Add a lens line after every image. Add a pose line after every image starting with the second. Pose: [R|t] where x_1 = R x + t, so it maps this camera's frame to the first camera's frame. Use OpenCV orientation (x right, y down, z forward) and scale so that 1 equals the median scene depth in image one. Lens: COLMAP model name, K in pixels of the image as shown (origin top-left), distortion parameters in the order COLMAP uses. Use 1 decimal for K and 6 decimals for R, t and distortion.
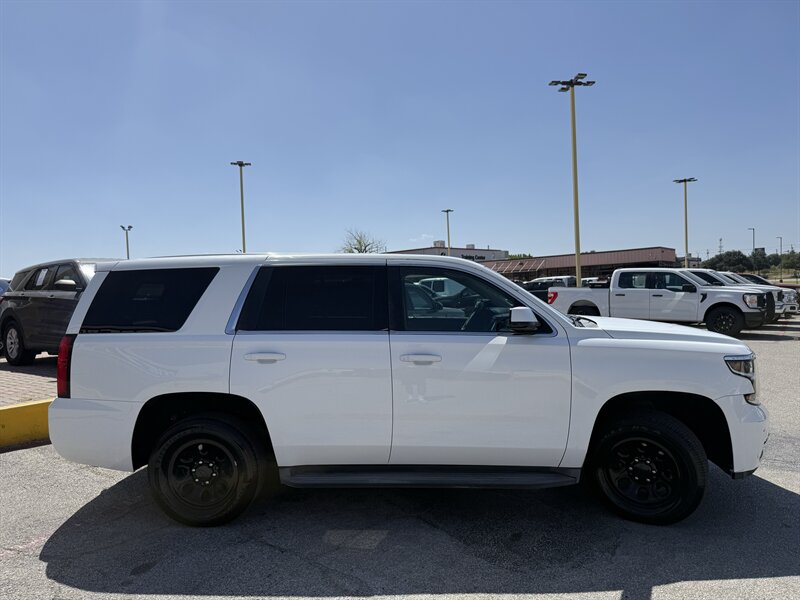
lens RADIAL K [[558.6, 0, 400.0], [0, 558.6, 300.0], [0, 0, 1]] dist [0.018391, -0.009721]
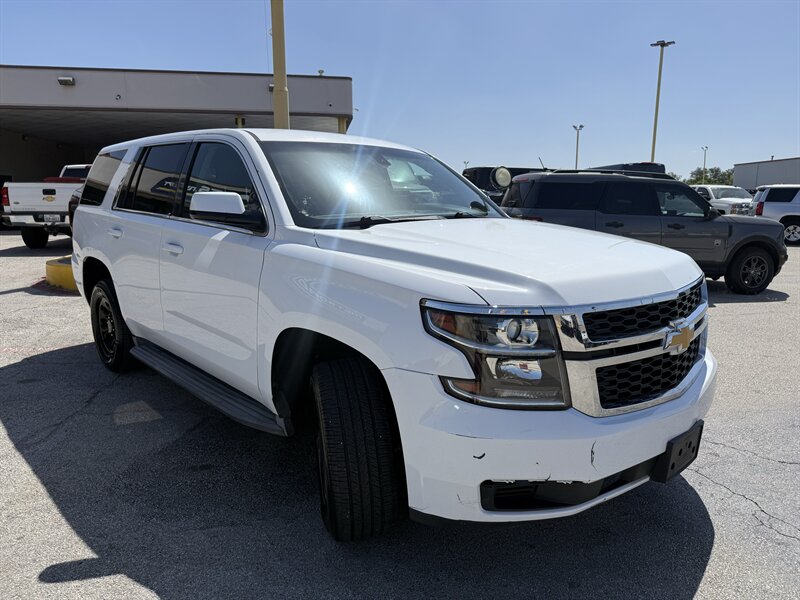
lens RADIAL K [[559.8, 0, 398.4], [0, 559.8, 283.7], [0, 0, 1]] dist [0.002924, -0.002038]
pose [[0.700275, 0.136338, -0.700733, 0.904724], [-0.032002, 0.986602, 0.159976, 0.004520], [0.713155, -0.089602, 0.695256, 0.606540]]
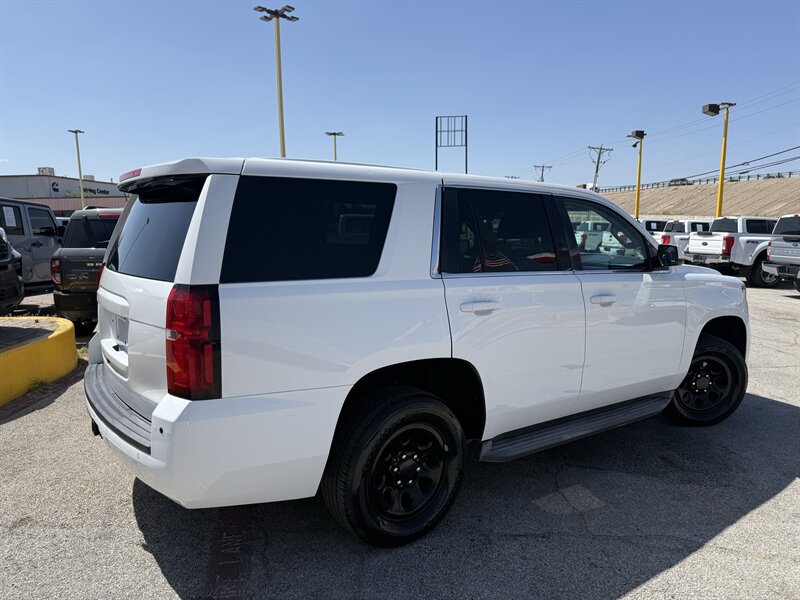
lens RADIAL K [[558.6, 0, 400.0], [0, 558.6, 300.0], [0, 0, 1]] dist [0.018391, -0.009721]
pose [[0.791190, -0.047128, 0.609752, -0.781629], [-0.014899, 0.995245, 0.096256, 0.019655], [-0.611389, -0.085242, 0.786726, 0.455763]]
